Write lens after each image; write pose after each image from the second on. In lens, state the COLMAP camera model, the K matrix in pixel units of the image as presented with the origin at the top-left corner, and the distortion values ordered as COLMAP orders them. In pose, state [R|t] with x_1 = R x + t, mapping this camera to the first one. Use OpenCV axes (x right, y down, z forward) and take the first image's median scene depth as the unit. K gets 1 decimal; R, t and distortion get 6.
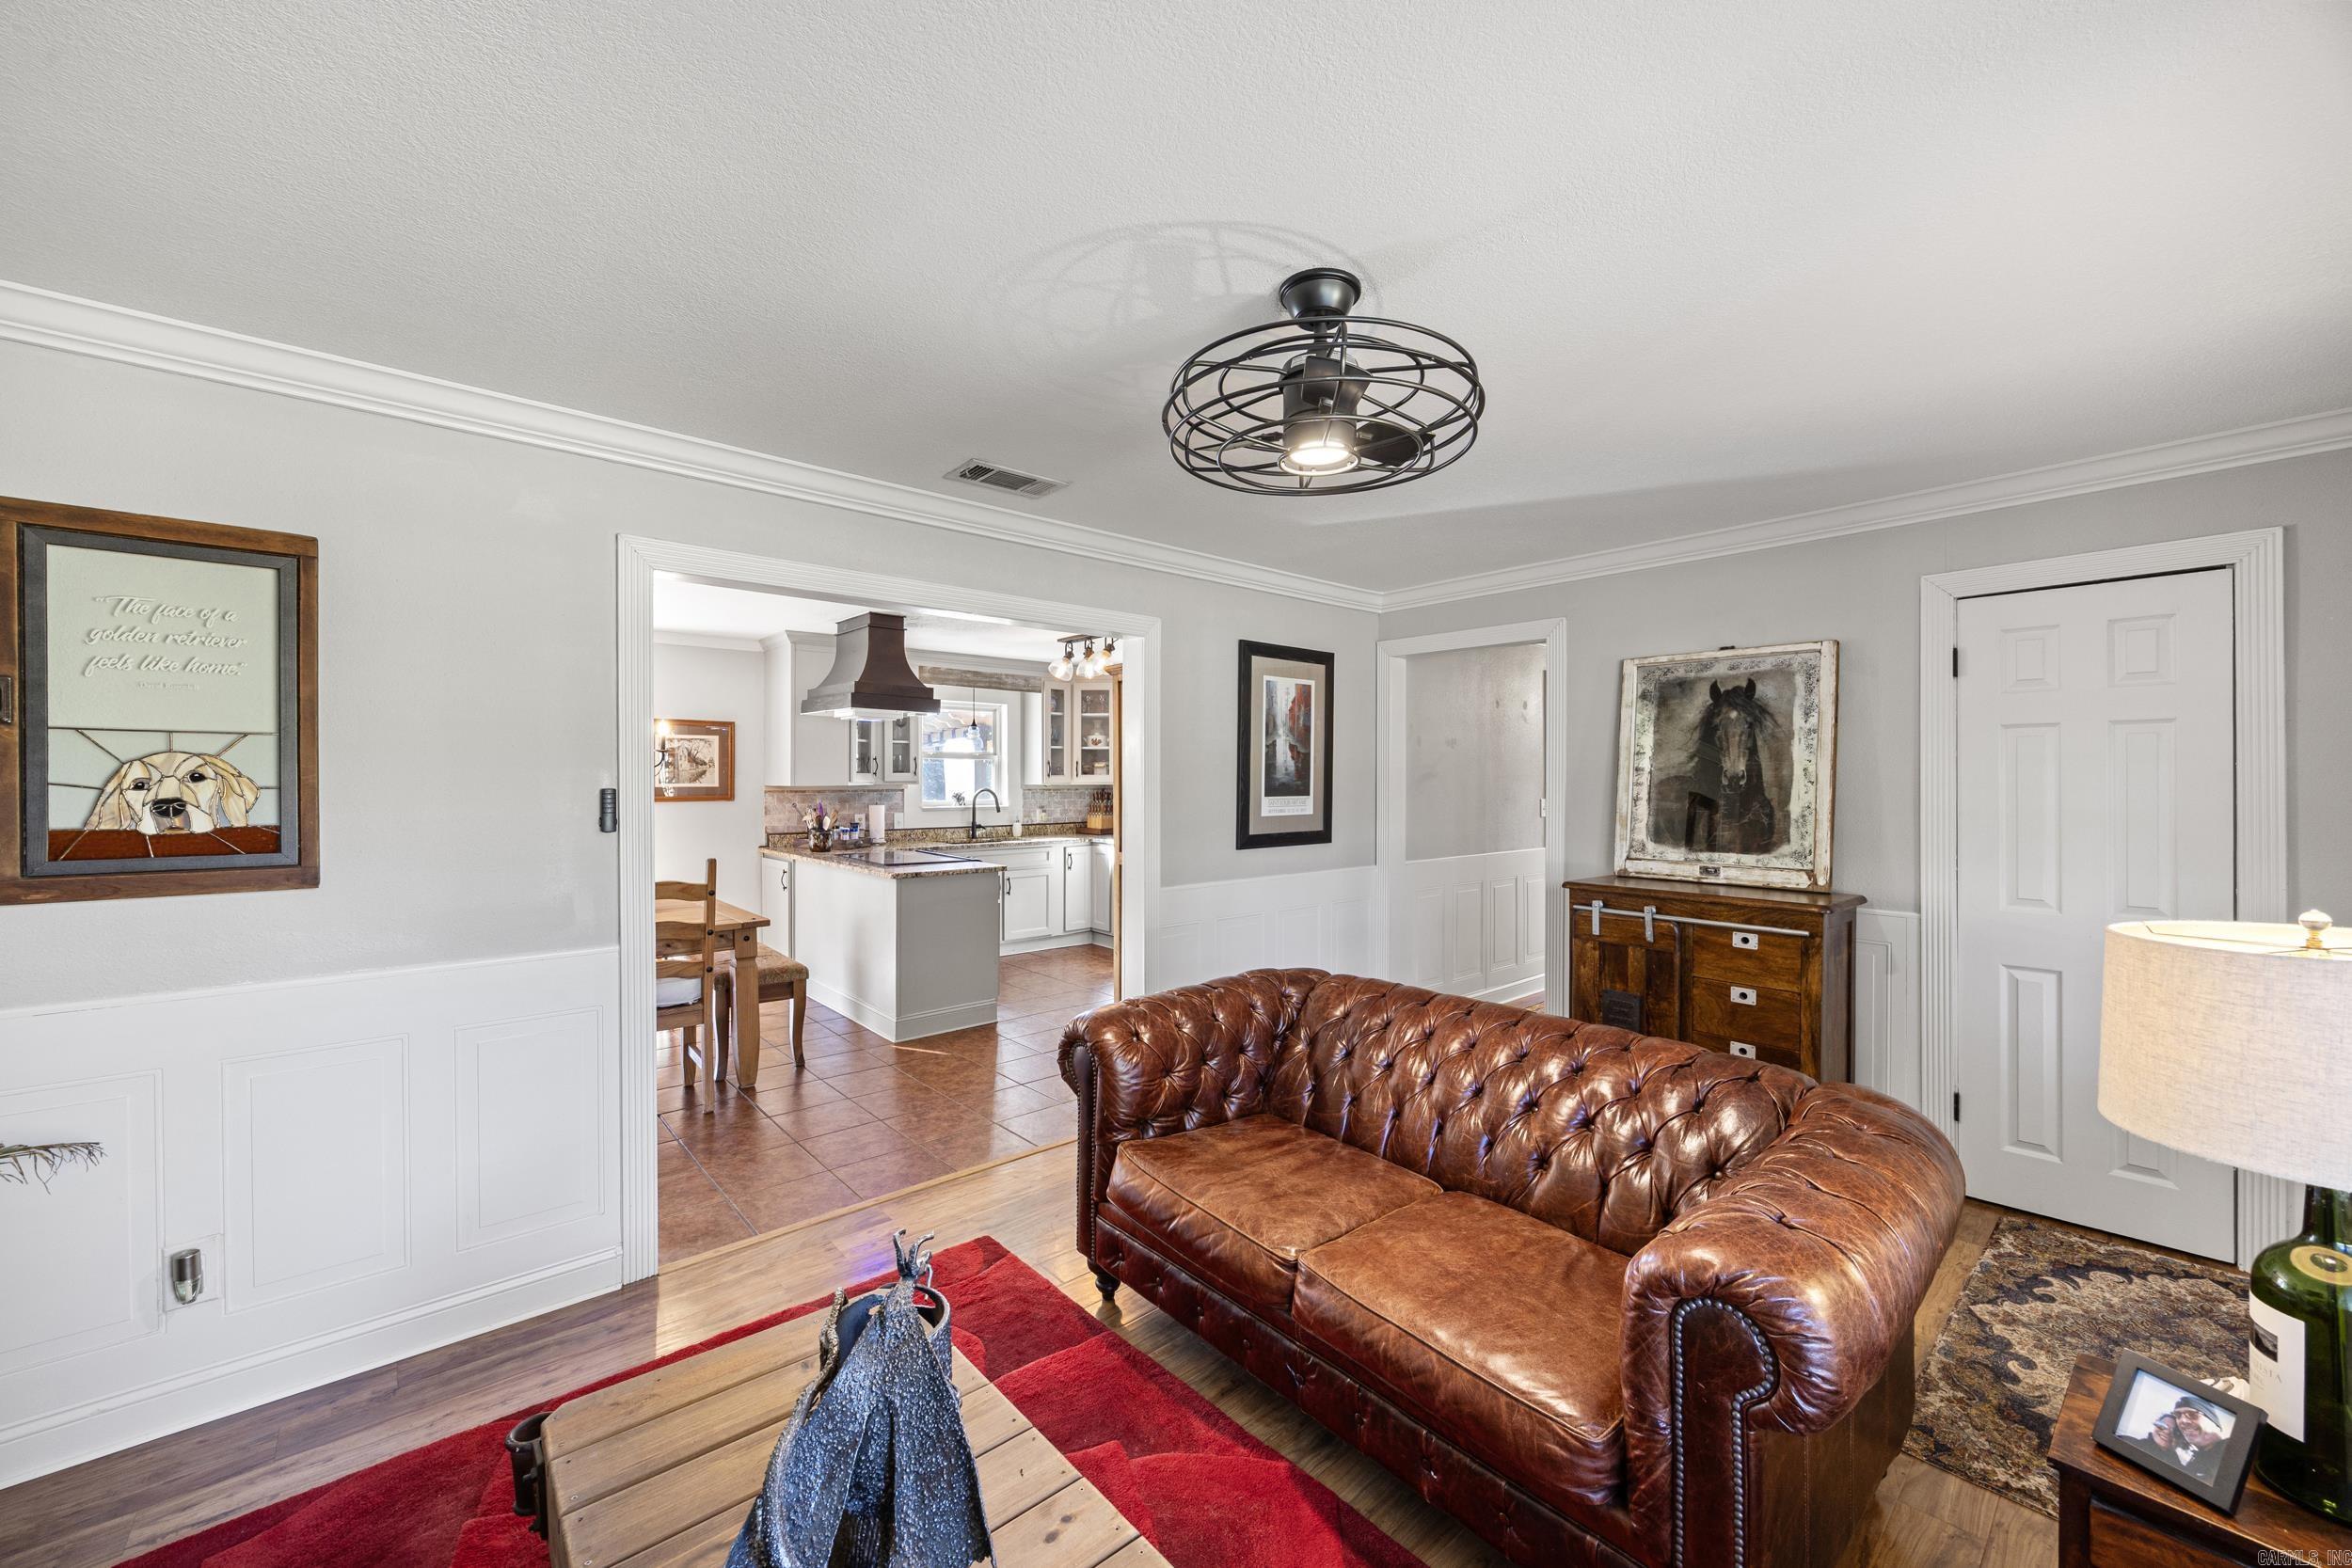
lens RADIAL K [[903.5, 0, 1186.2], [0, 903.5, 780.5], [0, 0, 1]] dist [-0.000091, 0.000155]
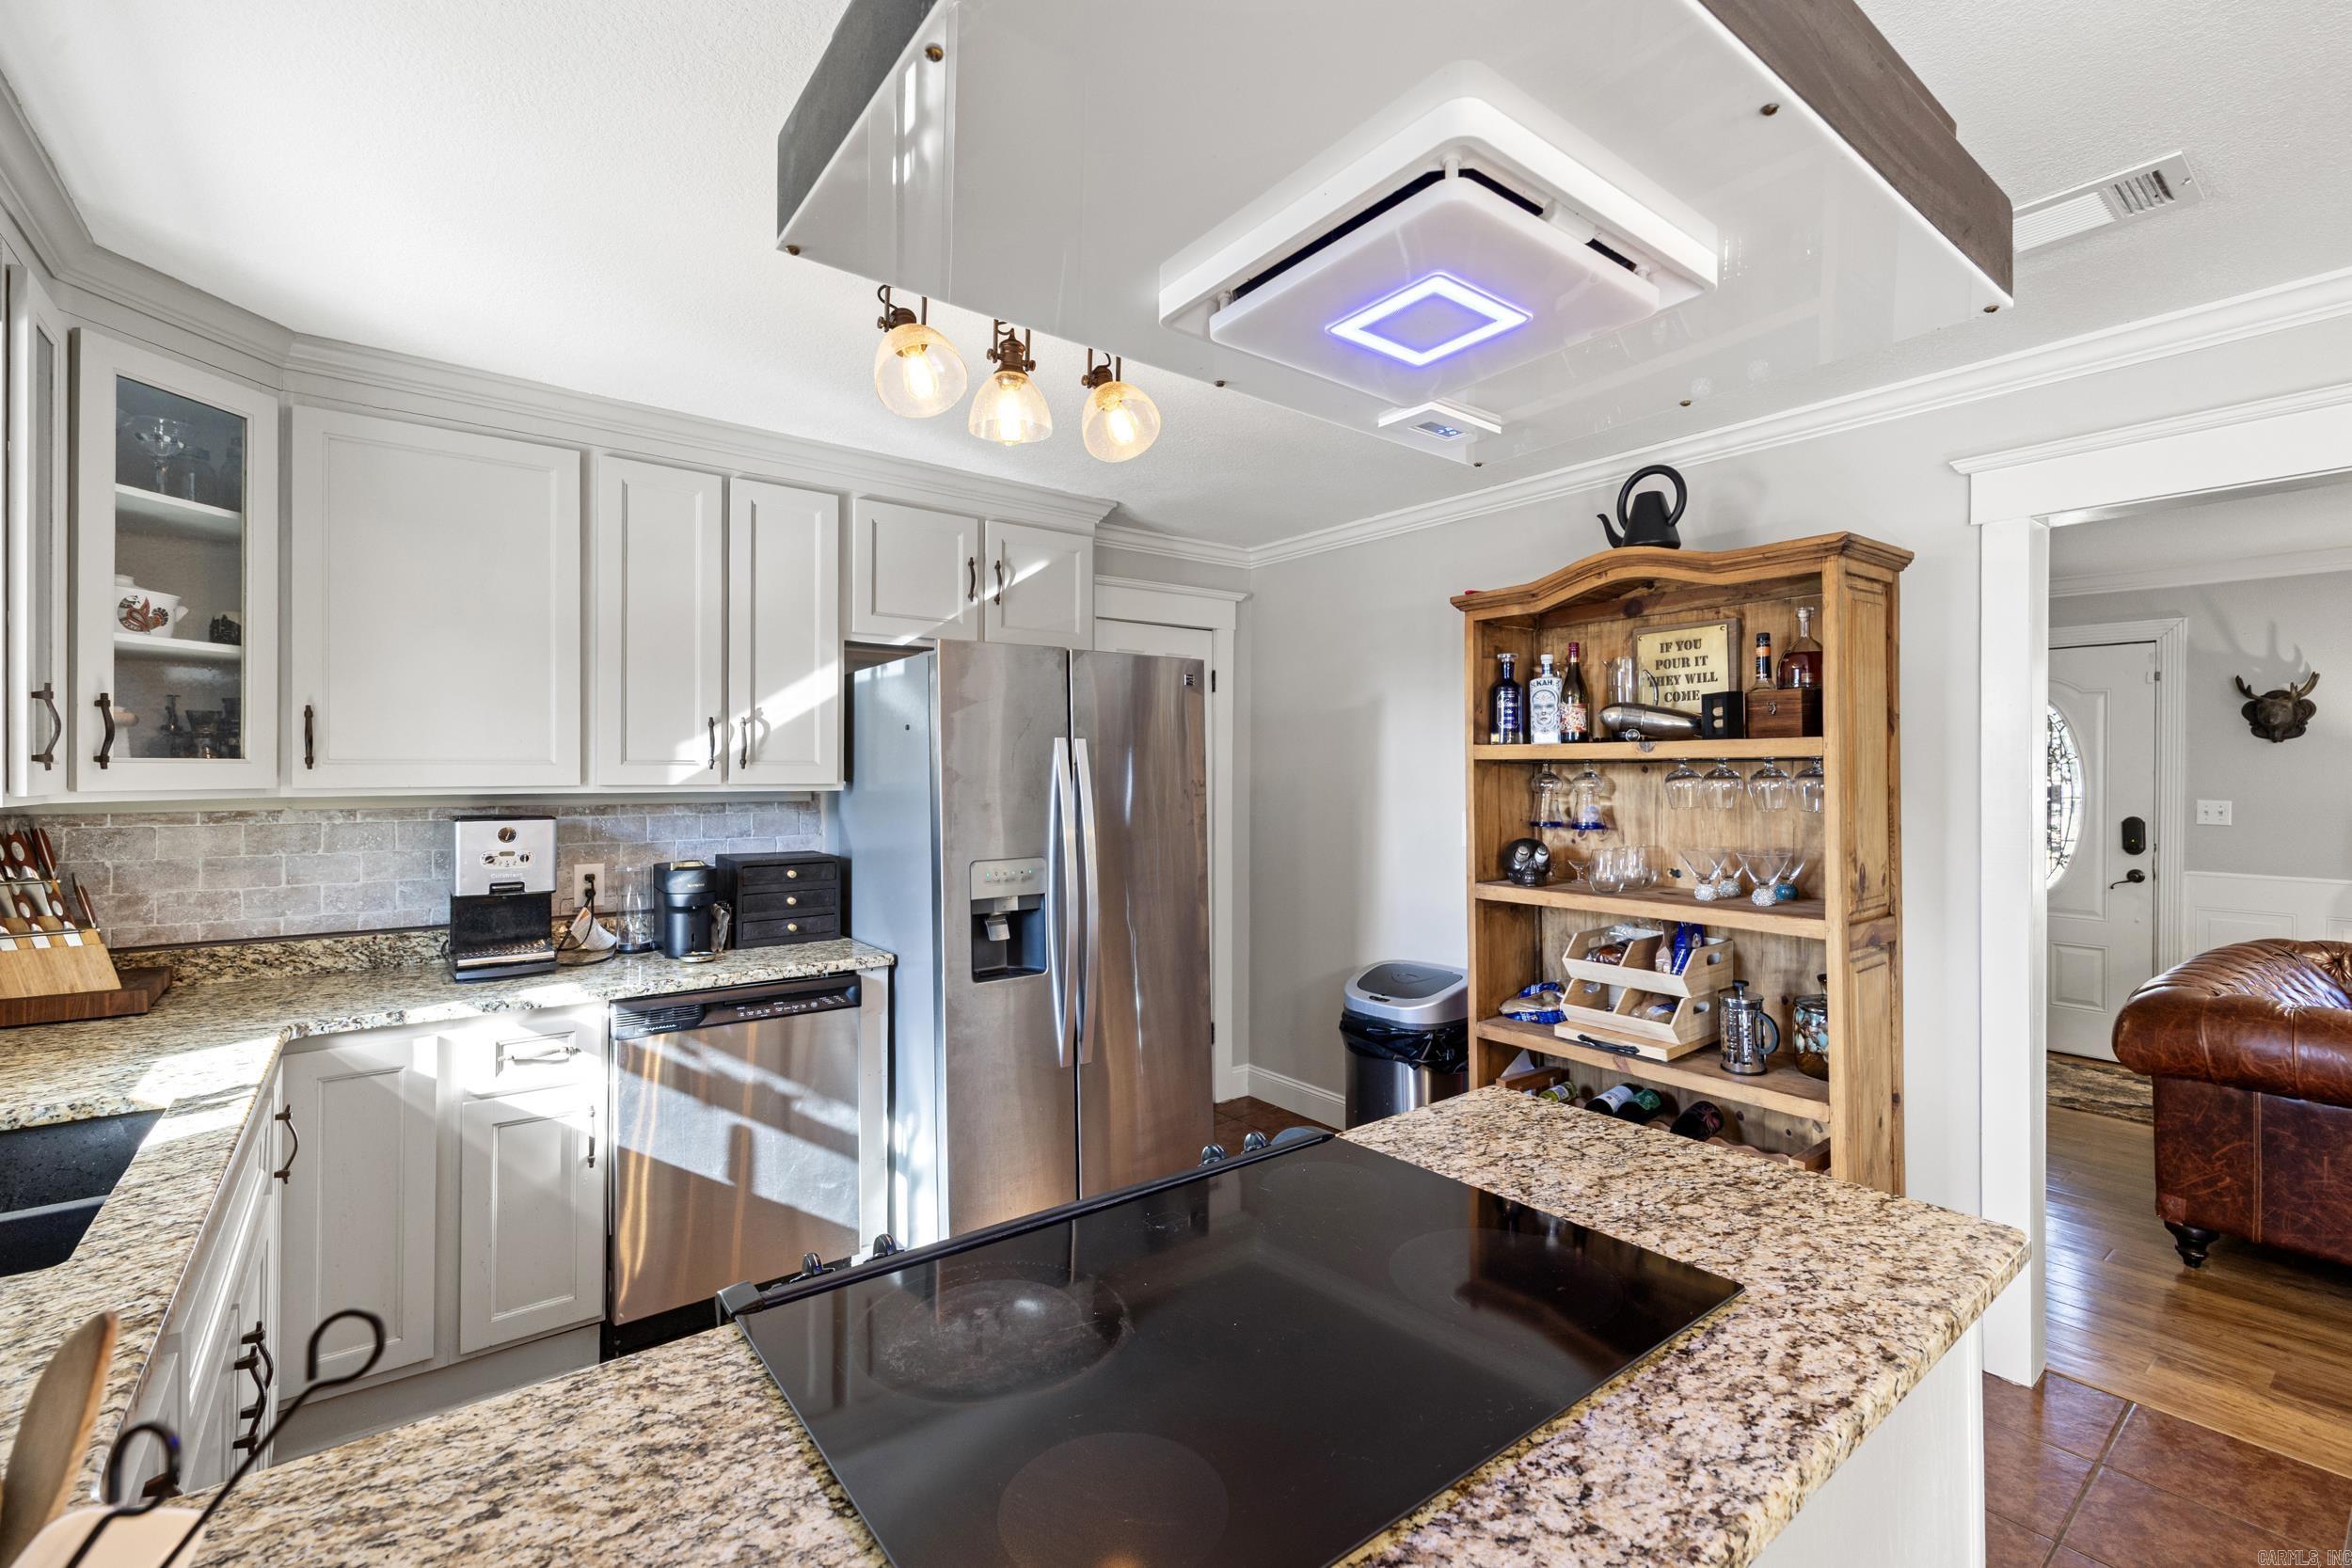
lens RADIAL K [[1020.5, 0, 1193.2], [0, 1020.5, 771.5], [0, 0, 1]] dist [-0.000360, 0.000019]
pose [[0.061713, 0.000329, 0.998094, -0.798617], [0.004285, 0.999991, -0.000594, -0.007314], [-0.998085, 0.004313, 0.061711, 1.658286]]
